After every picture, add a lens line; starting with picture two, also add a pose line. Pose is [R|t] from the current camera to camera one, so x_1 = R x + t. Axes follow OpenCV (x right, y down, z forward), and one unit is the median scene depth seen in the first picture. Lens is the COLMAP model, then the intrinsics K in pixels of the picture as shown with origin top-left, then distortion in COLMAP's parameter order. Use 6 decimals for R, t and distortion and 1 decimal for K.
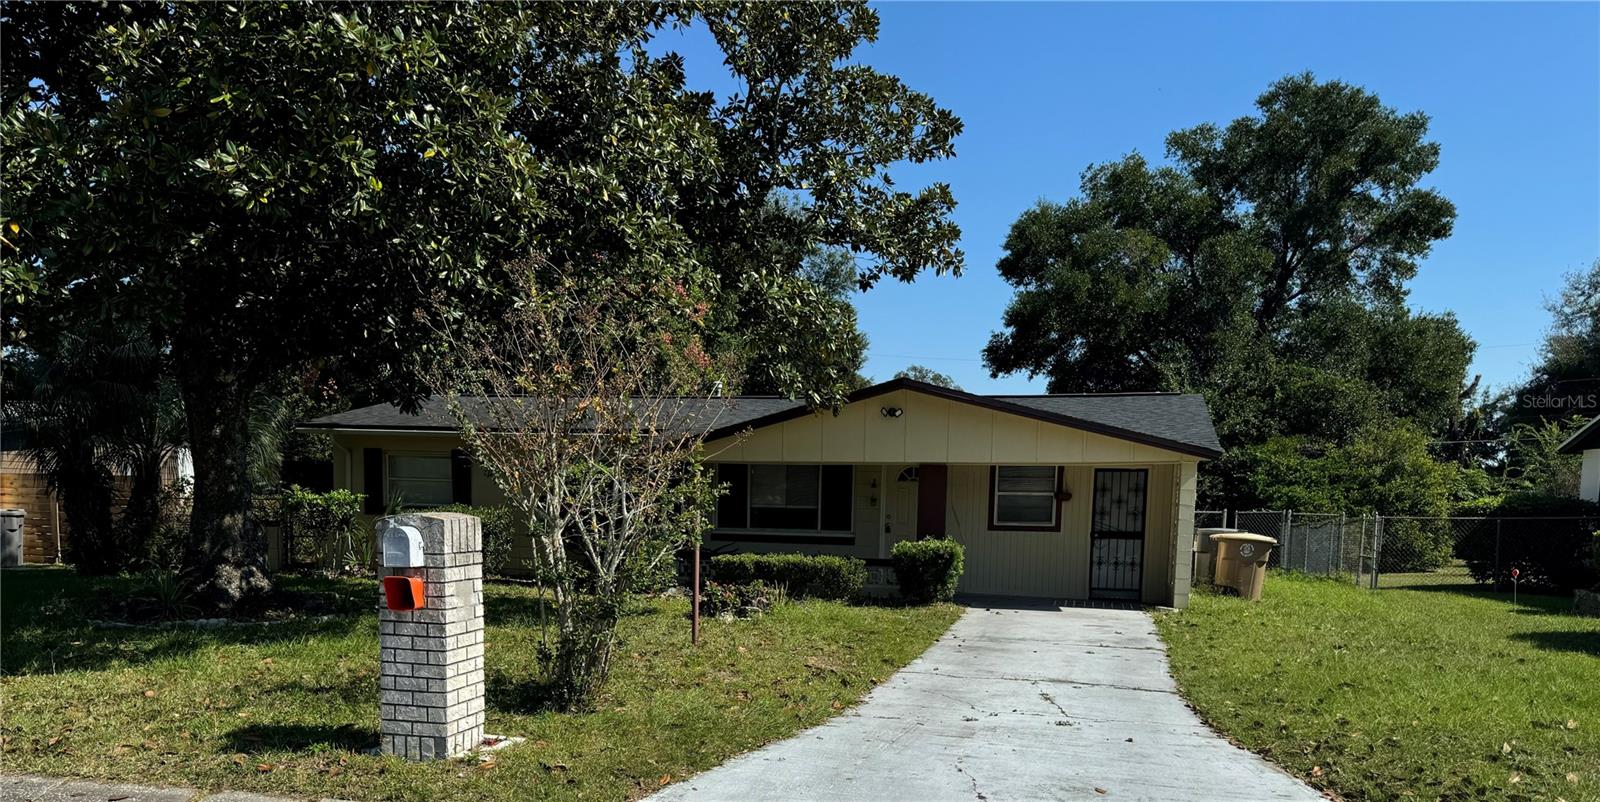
lens RADIAL K [[1110.3, 0, 795.5], [0, 1110.3, 589.8], [0, 0, 1]] dist [0.163473, -0.250026]
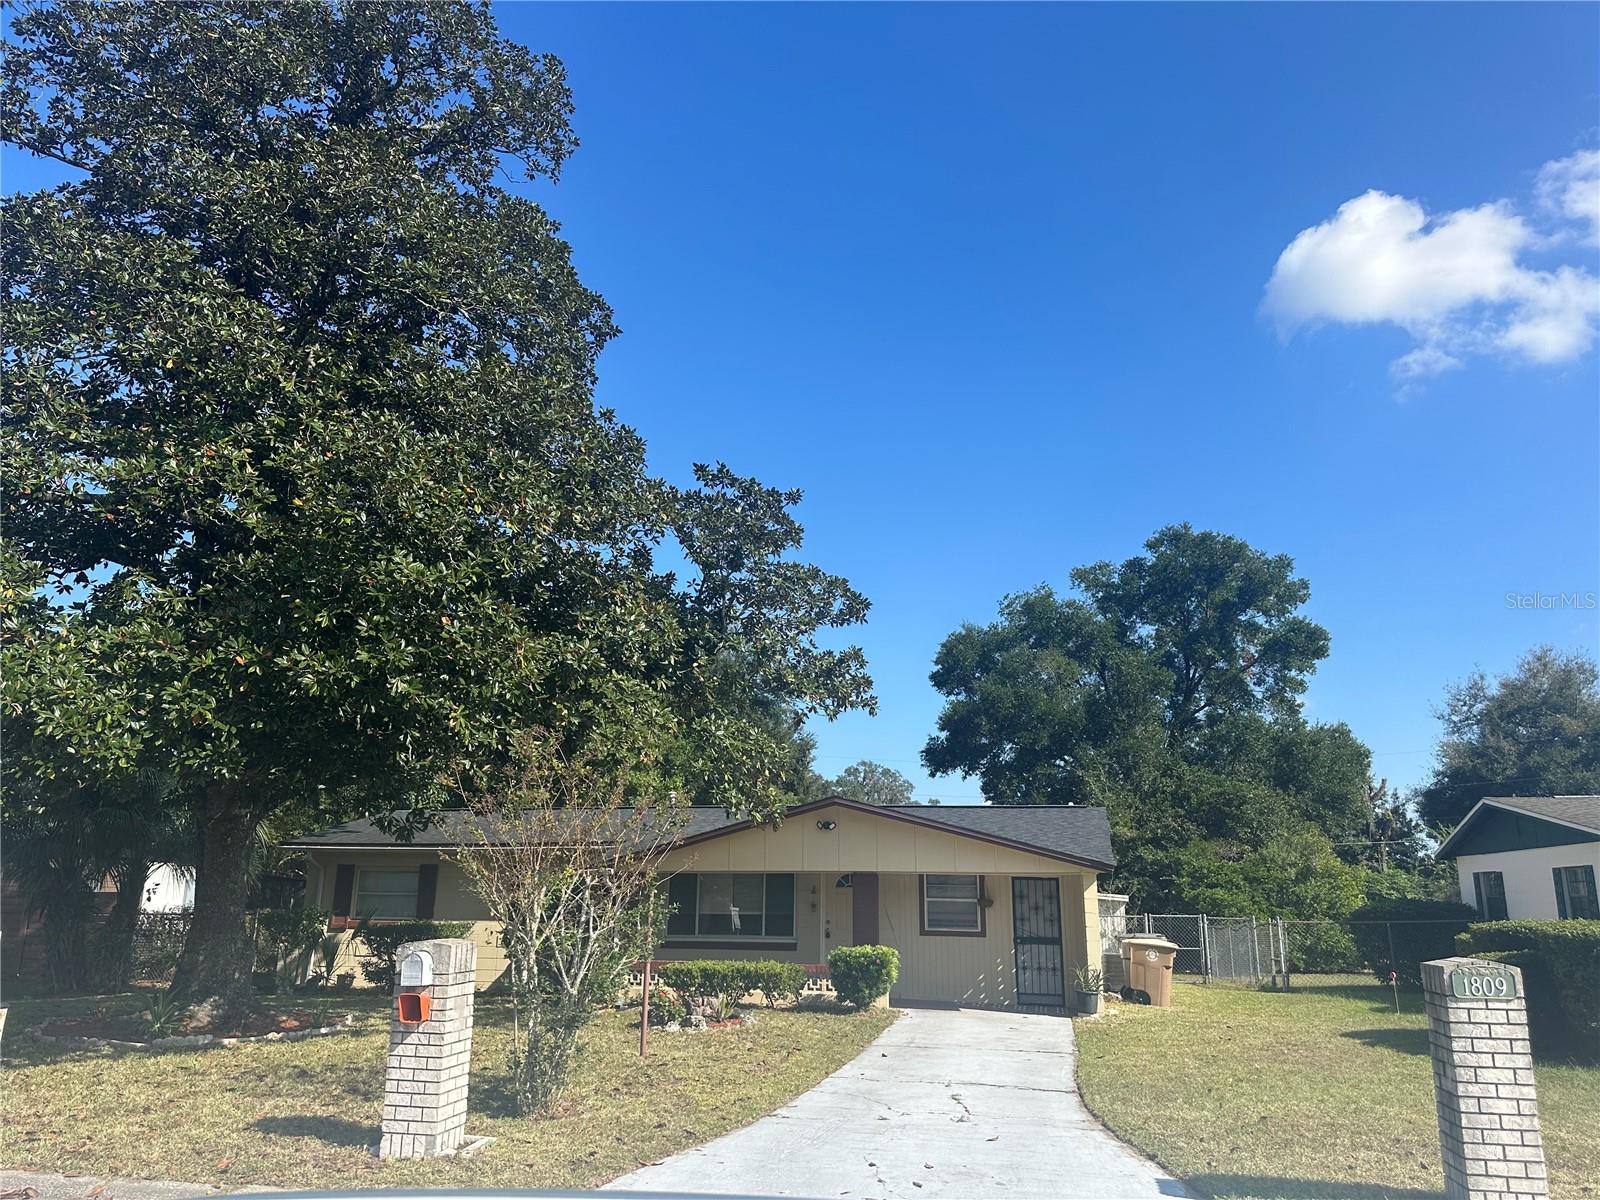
lens RADIAL K [[1111.0, 0, 798.8], [0, 1111.0, 607.6], [0, 0, 1]] dist [0.181499, -0.371352]
pose [[0.999001, 0.003171, 0.044572, 0.008774], [0.011491, 0.945702, -0.324833, -0.001235], [-0.043182, 0.325021, 0.944721, -0.152360]]
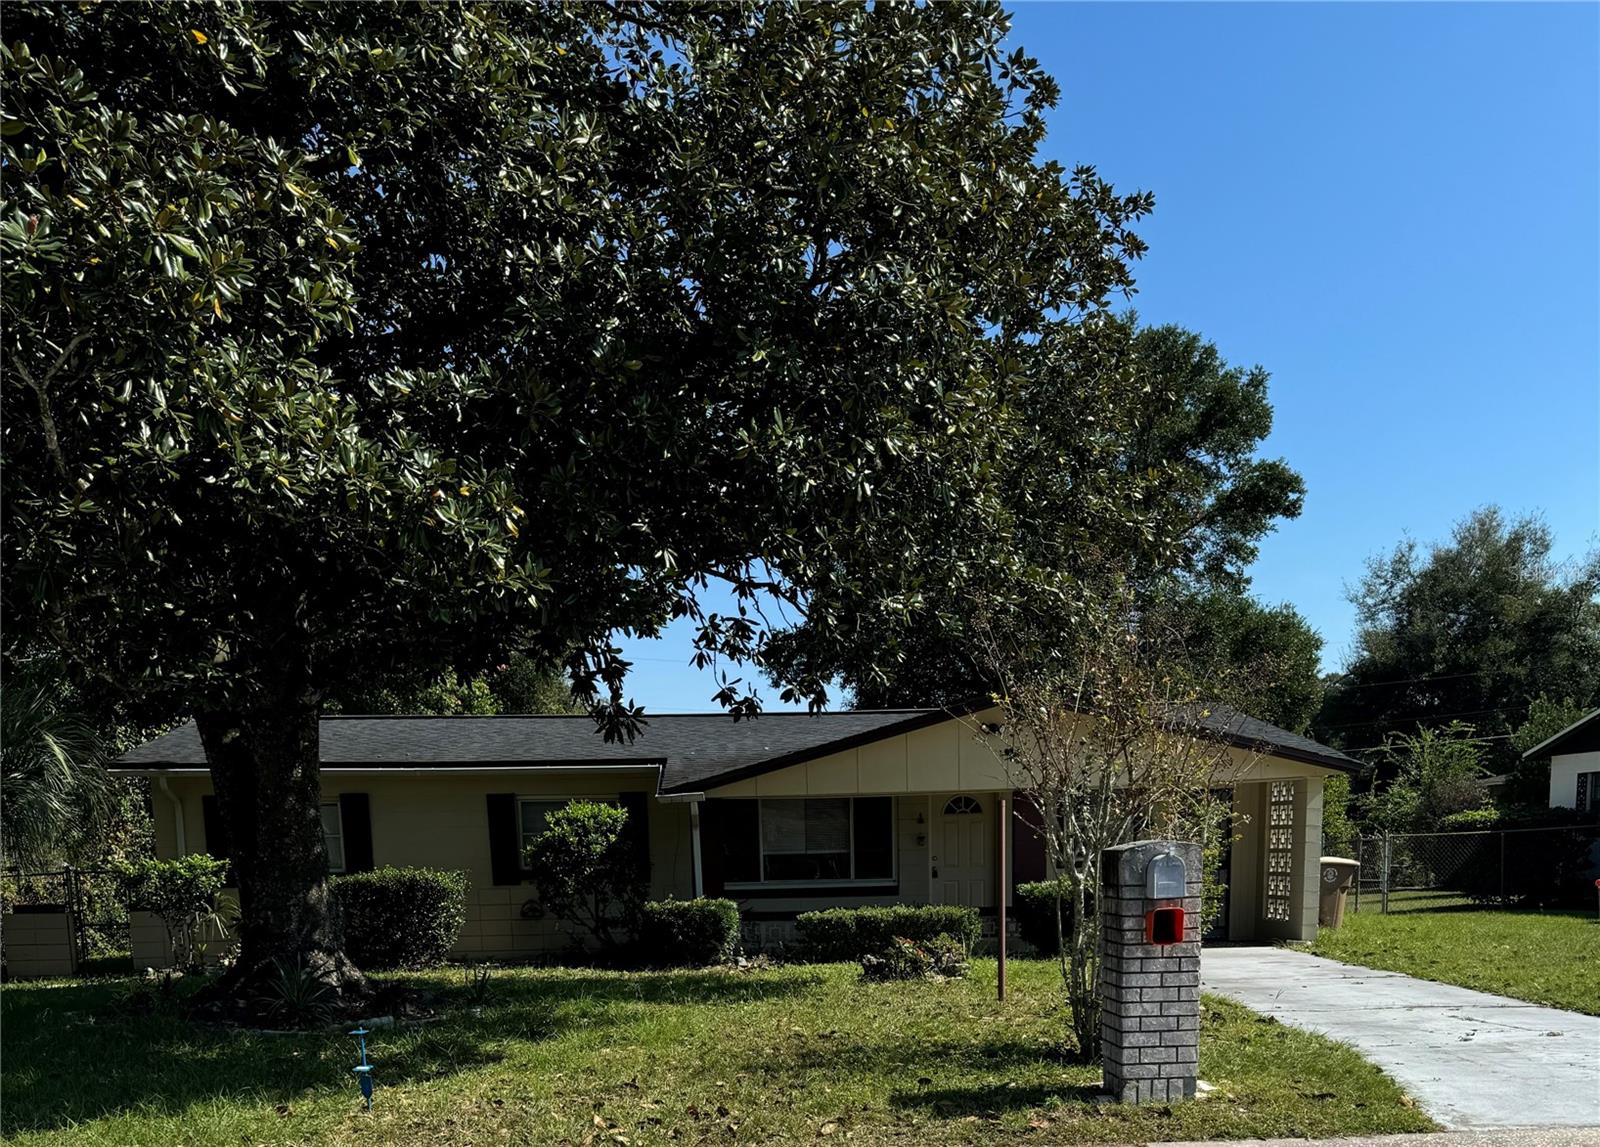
lens RADIAL K [[1481.3, 0, 813.9], [0, 1481.3, 1058.1], [0, 0, 1]] dist [0.156157, -0.246887]
pose [[0.952229, -0.083297, 0.293805, -0.446308], [0.066858, 0.995605, 0.065579, 0.004980], [-0.297976, -0.042803, 0.953613, -0.047667]]
